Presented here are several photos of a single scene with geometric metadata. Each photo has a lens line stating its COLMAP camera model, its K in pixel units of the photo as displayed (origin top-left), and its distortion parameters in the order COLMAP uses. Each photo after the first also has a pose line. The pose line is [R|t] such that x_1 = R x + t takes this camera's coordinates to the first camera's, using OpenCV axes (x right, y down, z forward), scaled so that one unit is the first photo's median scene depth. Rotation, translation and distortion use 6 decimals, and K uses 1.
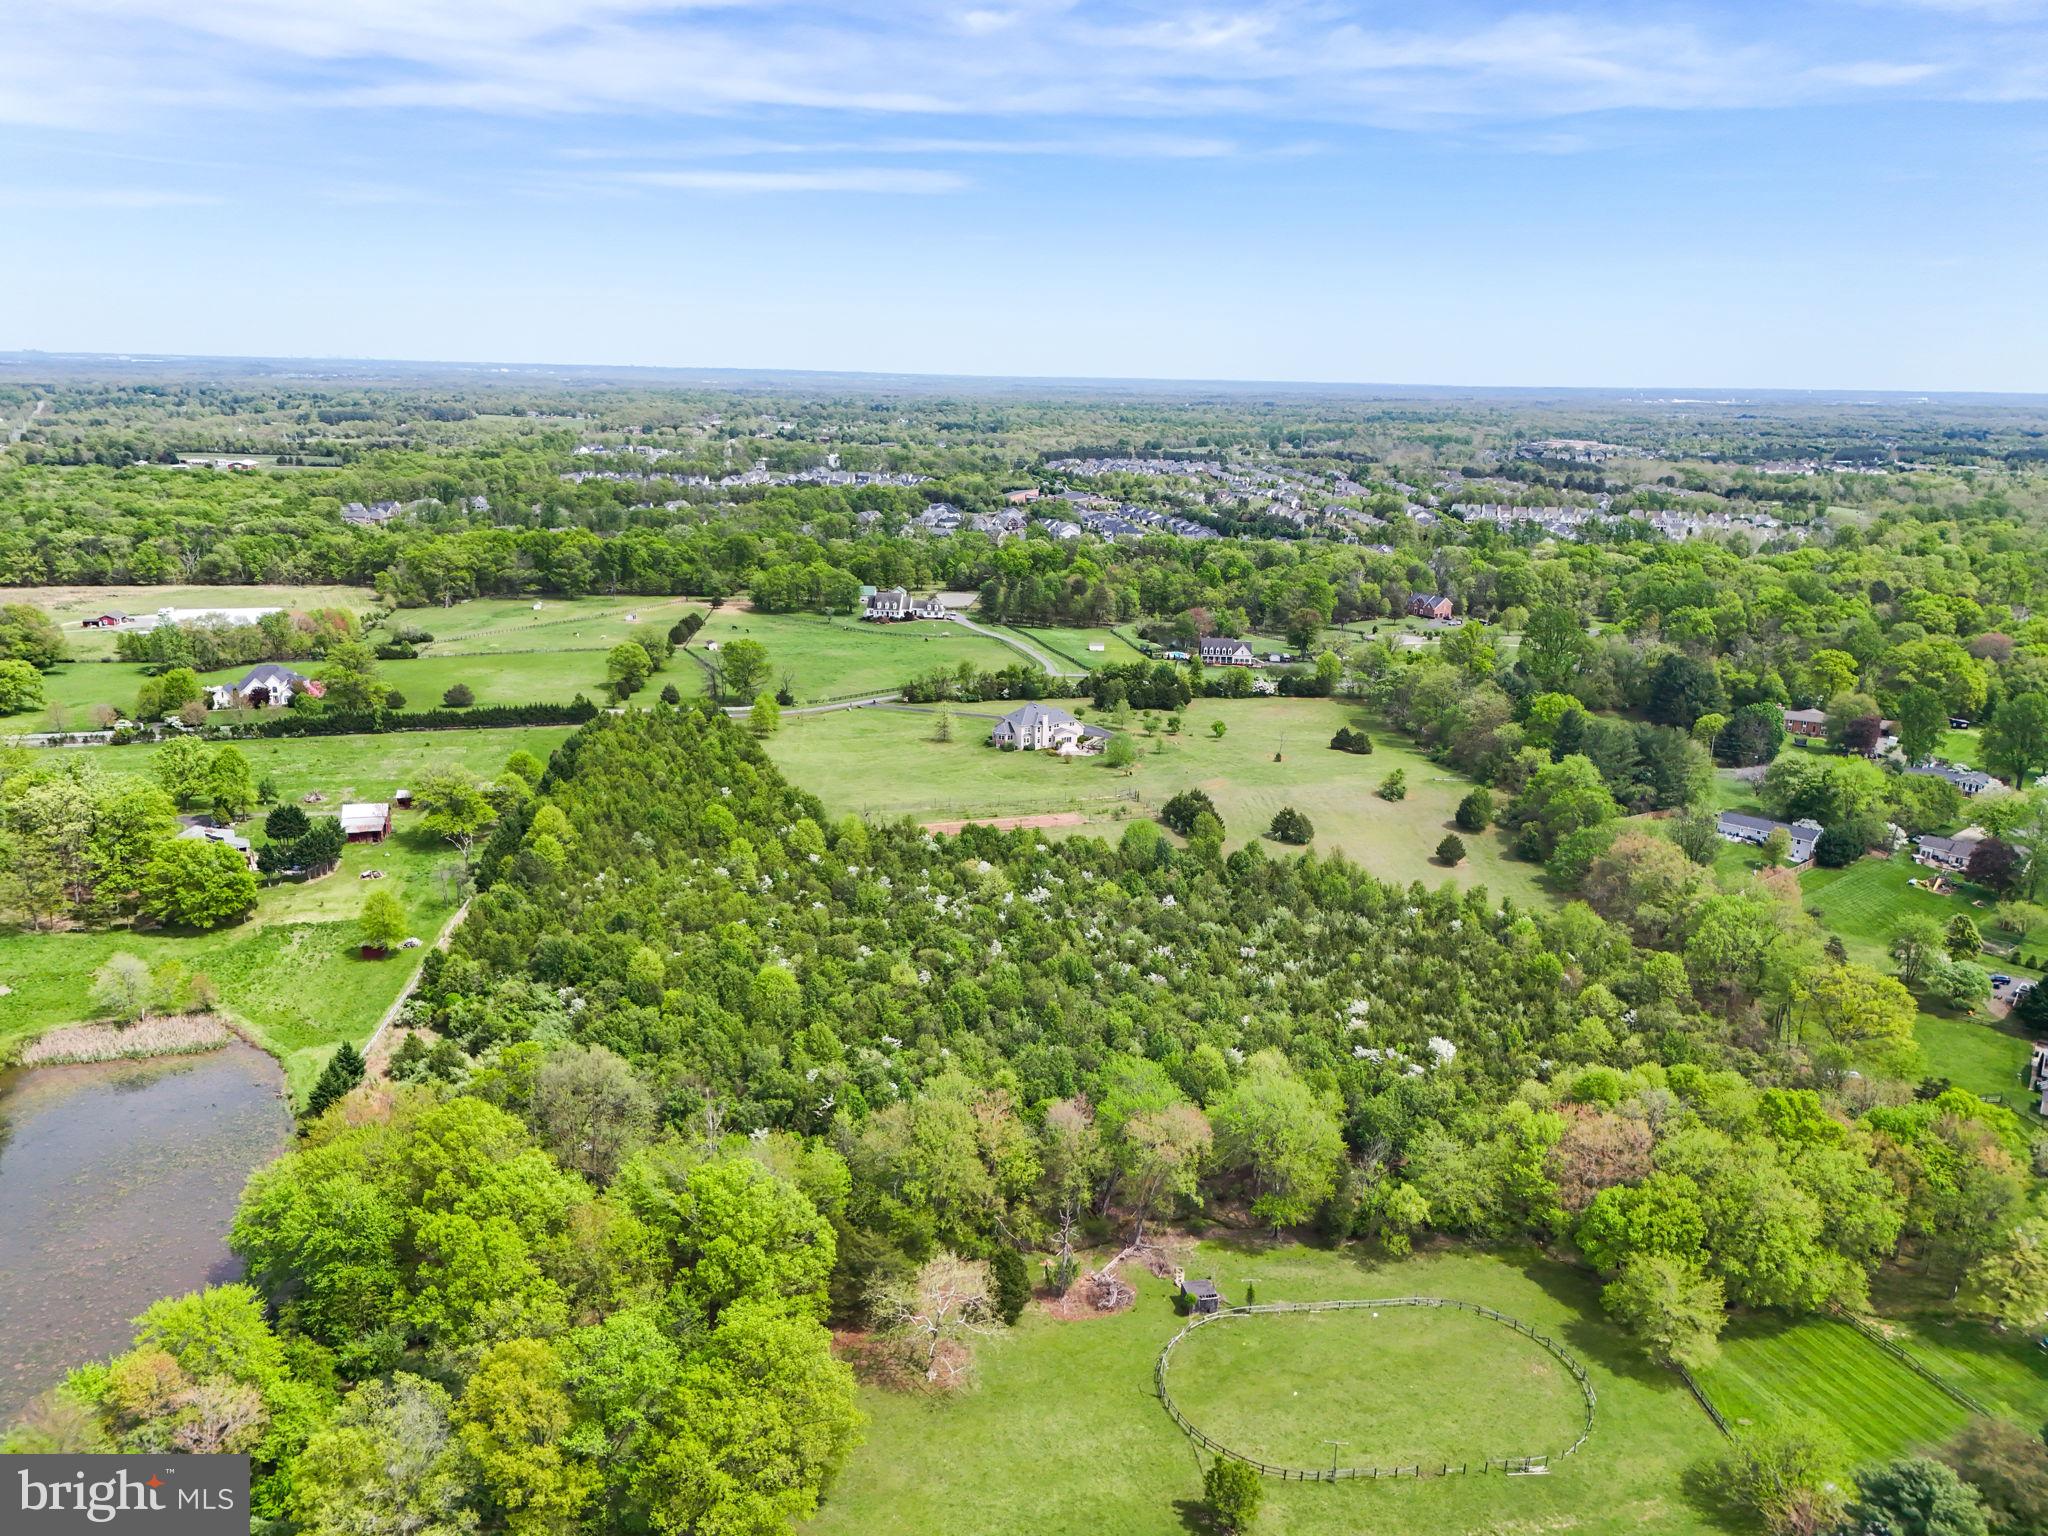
lens RADIAL K [[1506.3, 0, 1038.3], [0, 1506.3, 761.8], [0, 0, 1]] dist [0.054359, -0.081108]
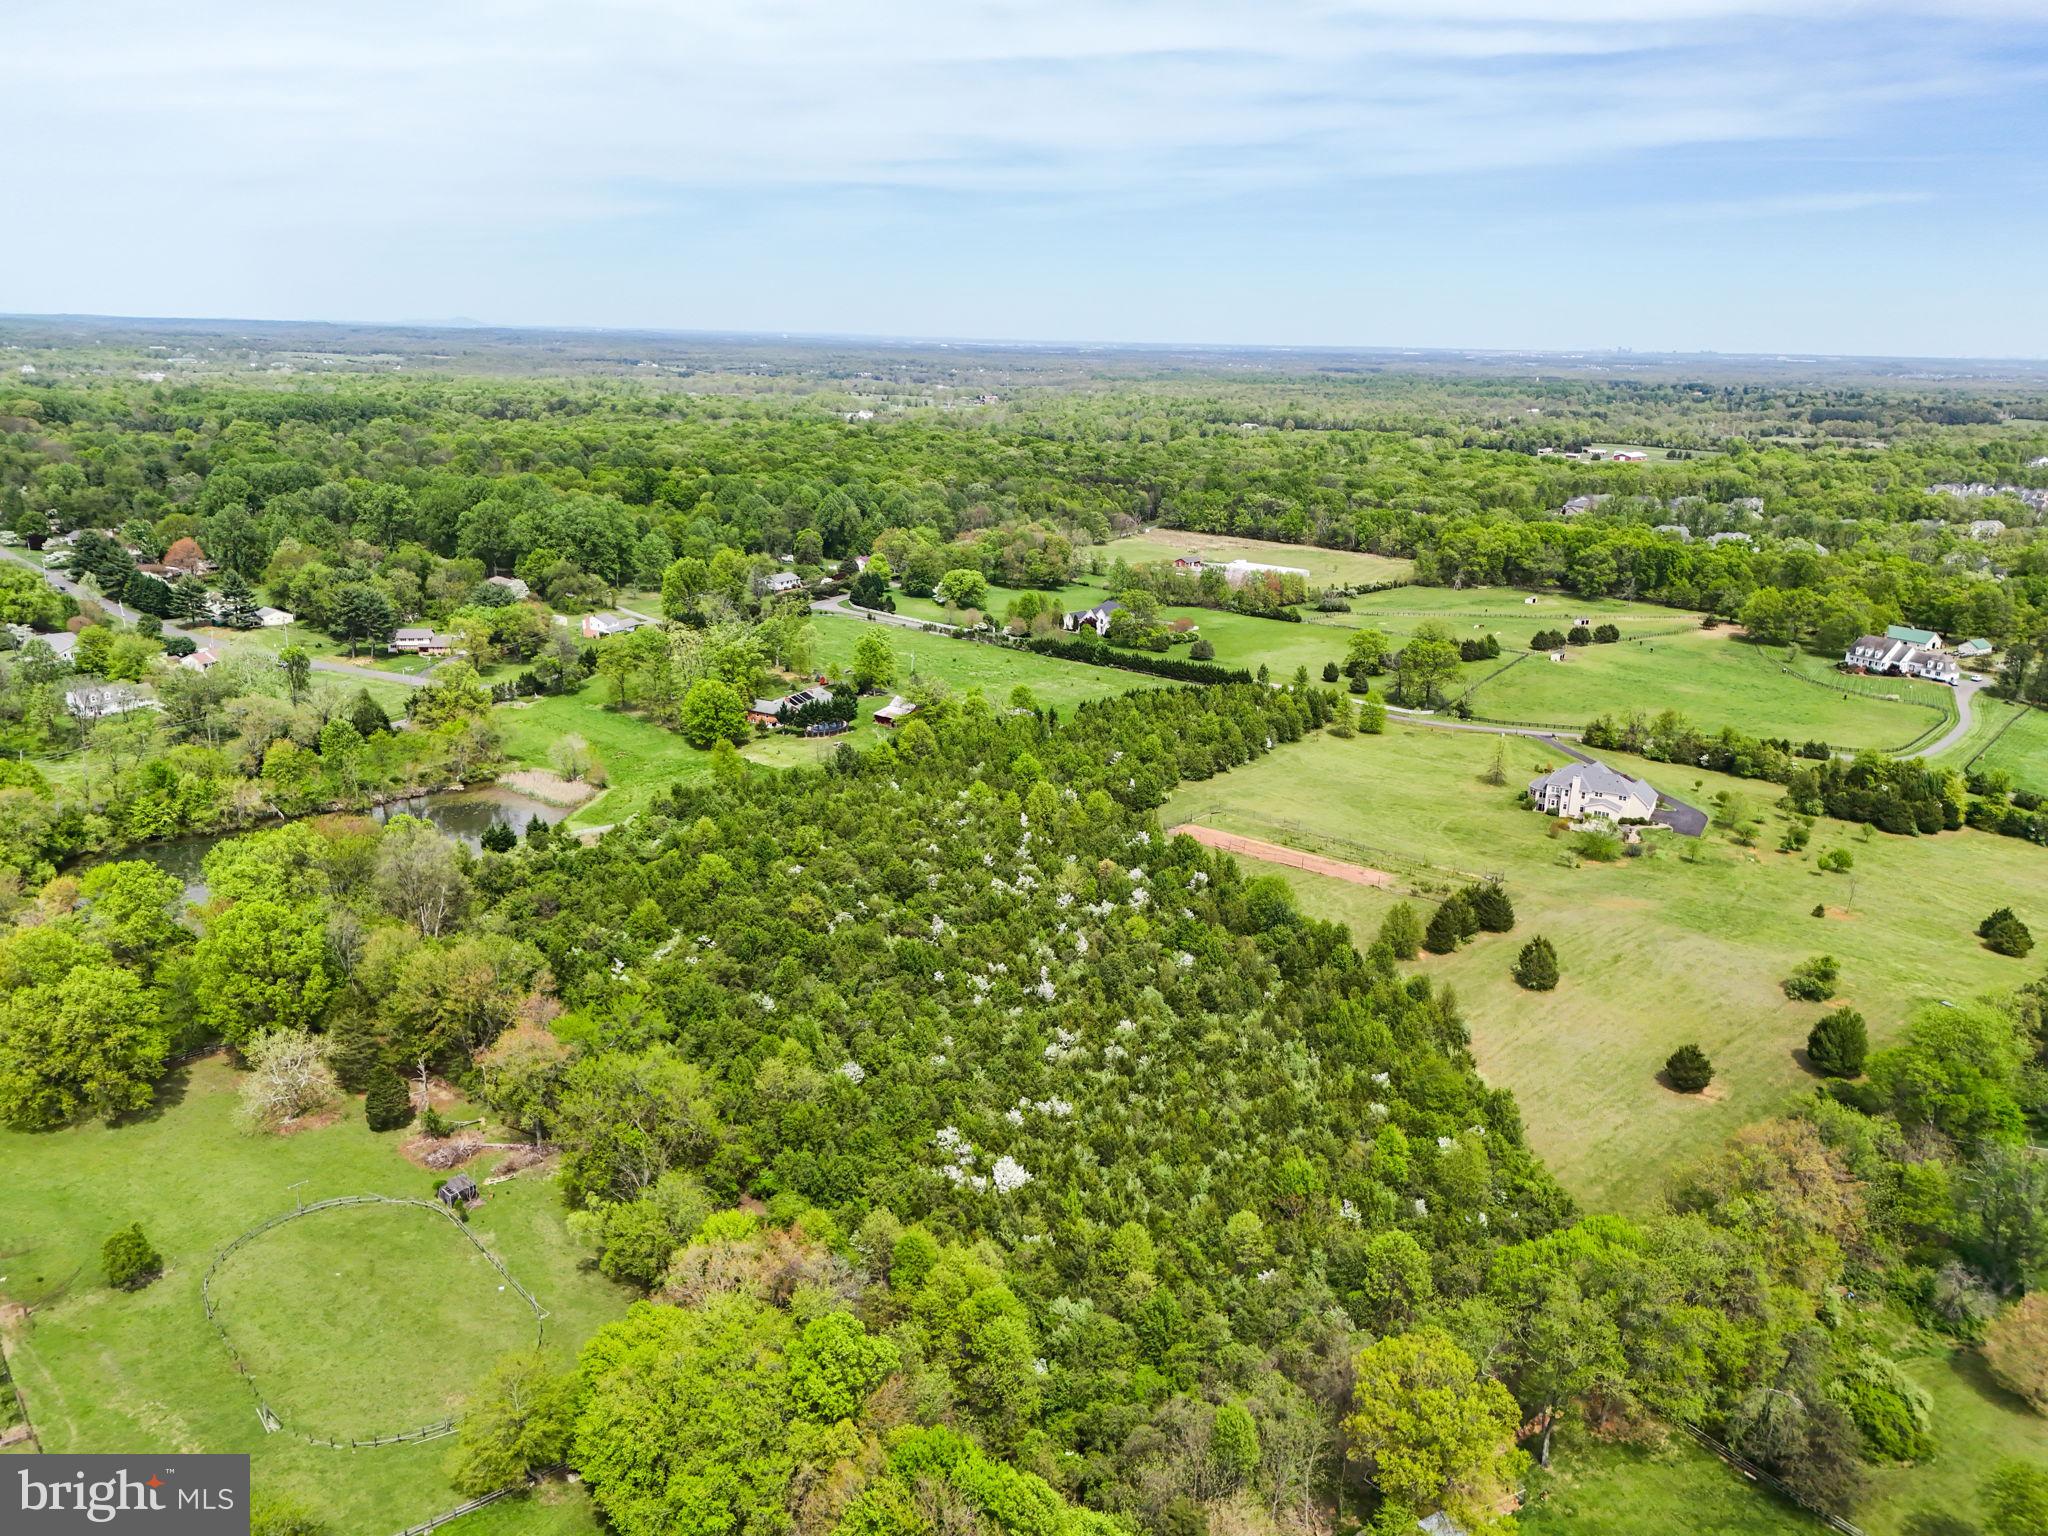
lens RADIAL K [[1490.6, 0, 1023.8], [0, 1490.6, 780.7], [0, 0, 1]] dist [0.072852, -0.073346]
pose [[0.541516, 0.228383, -0.809074, 0.313586], [-0.218908, 0.967499, 0.126587, -0.041969], [0.811689, 0.108564, 0.573912, 0.191824]]
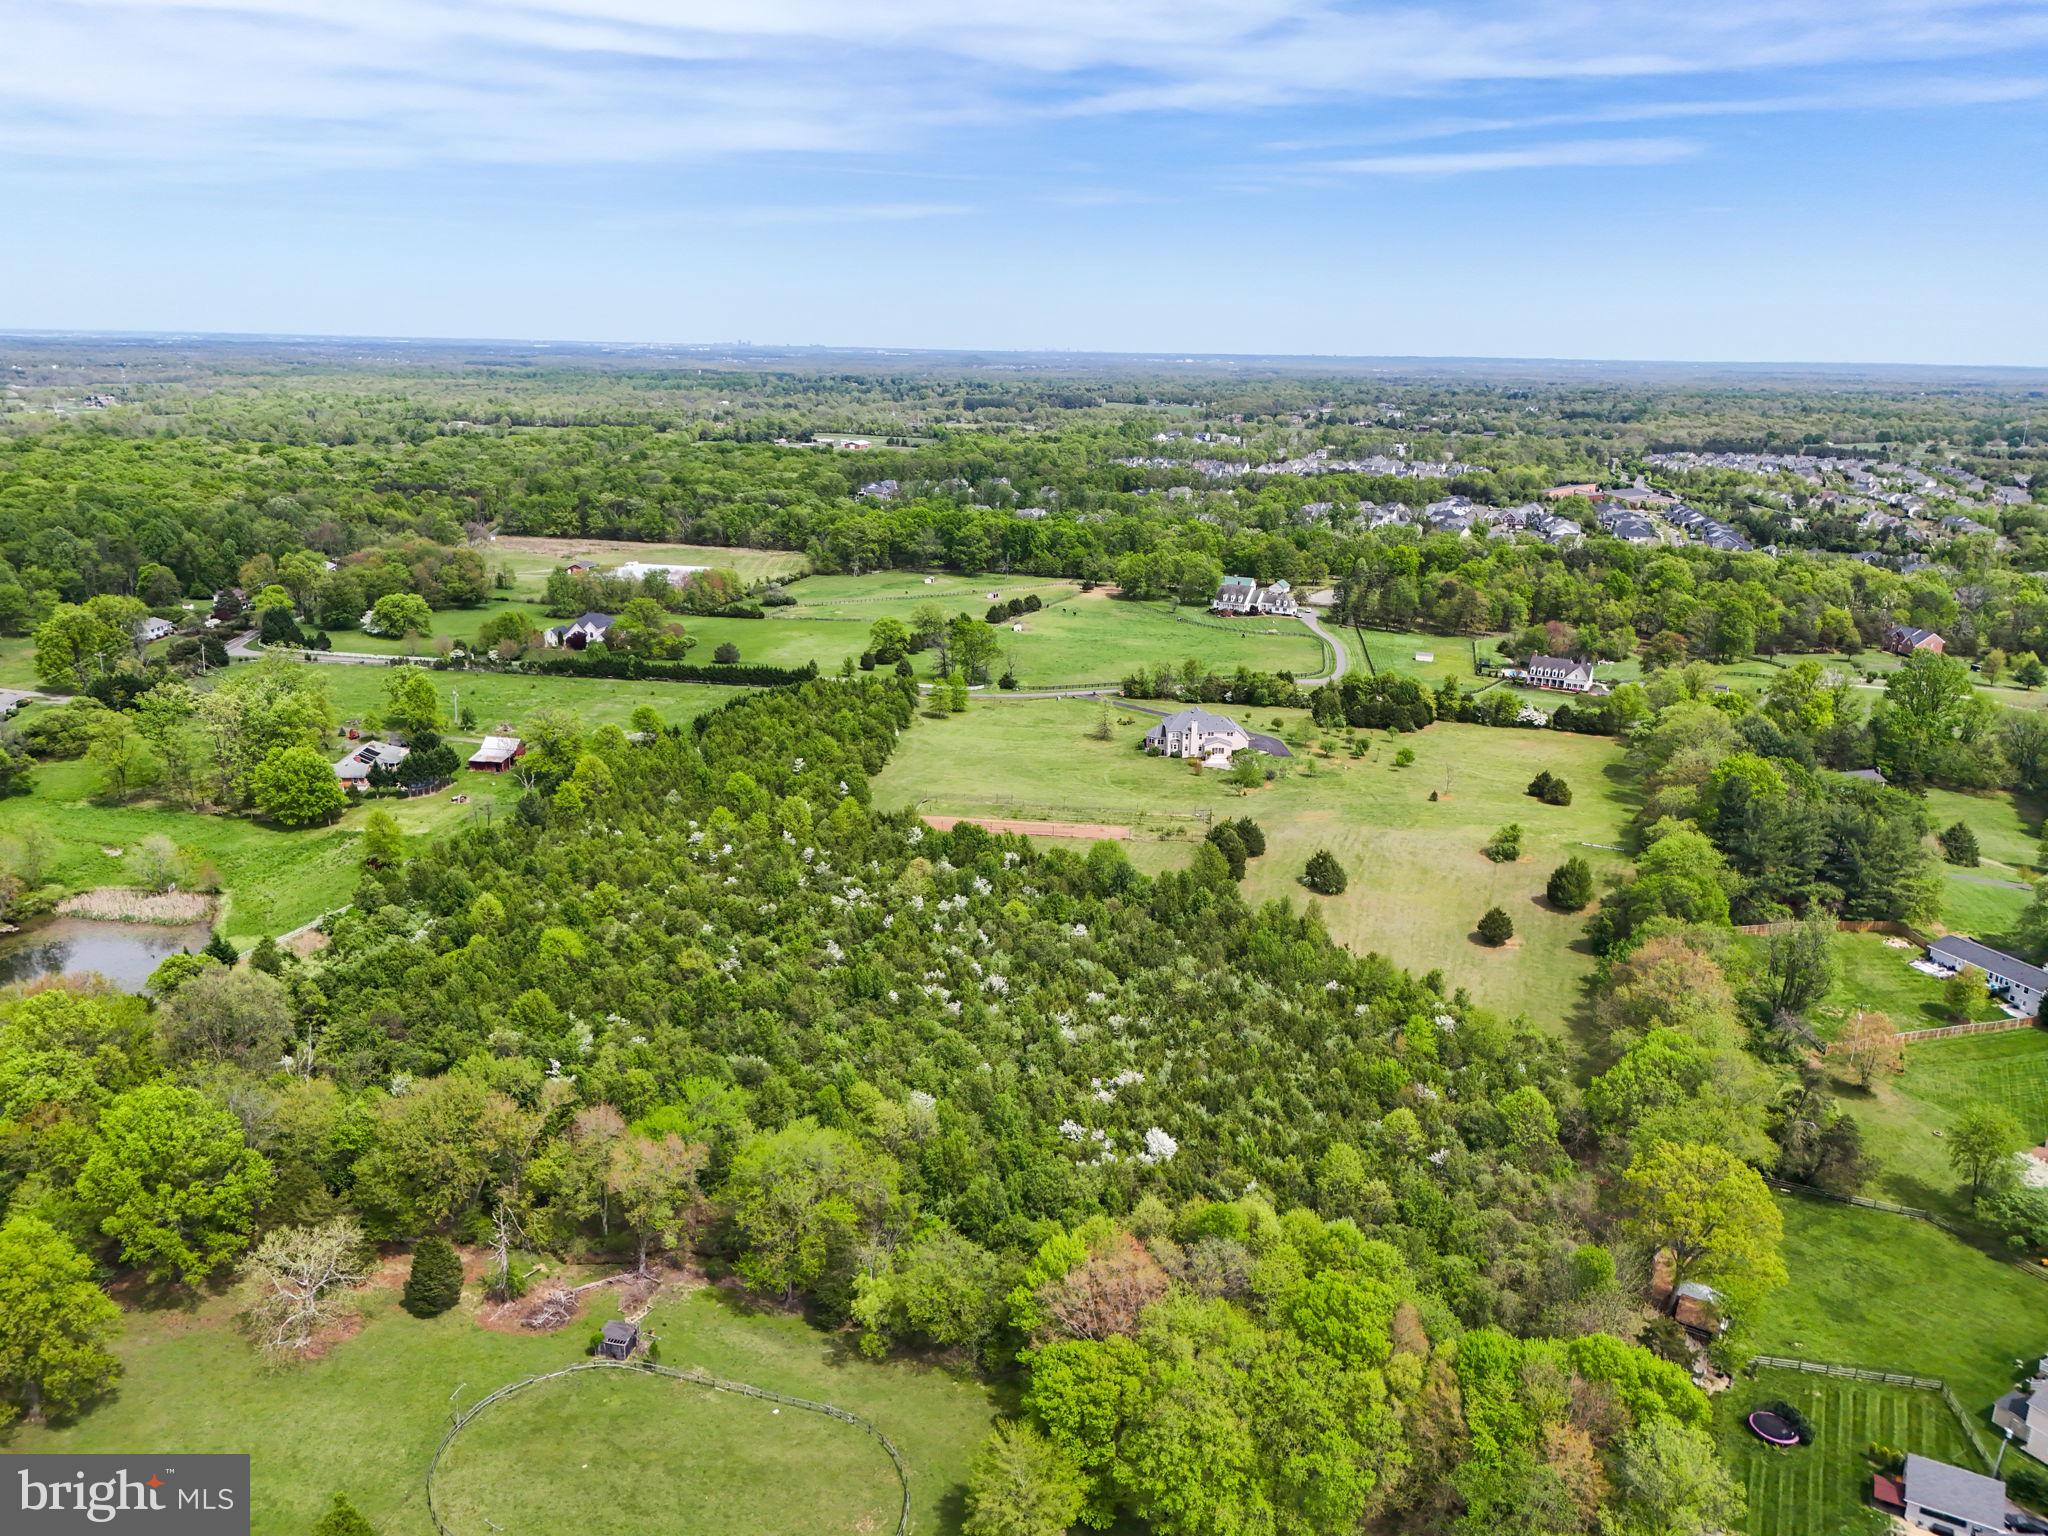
lens RADIAL K [[1490.6, 0, 1023.8], [0, 1490.6, 780.7], [0, 0, 1]] dist [0.072852, -0.073346]
pose [[0.901300, 0.114042, -0.417914, 0.190136], [-0.105572, 0.993463, 0.043417, -0.015046], [0.420134, 0.004988, 0.907448, 0.075657]]
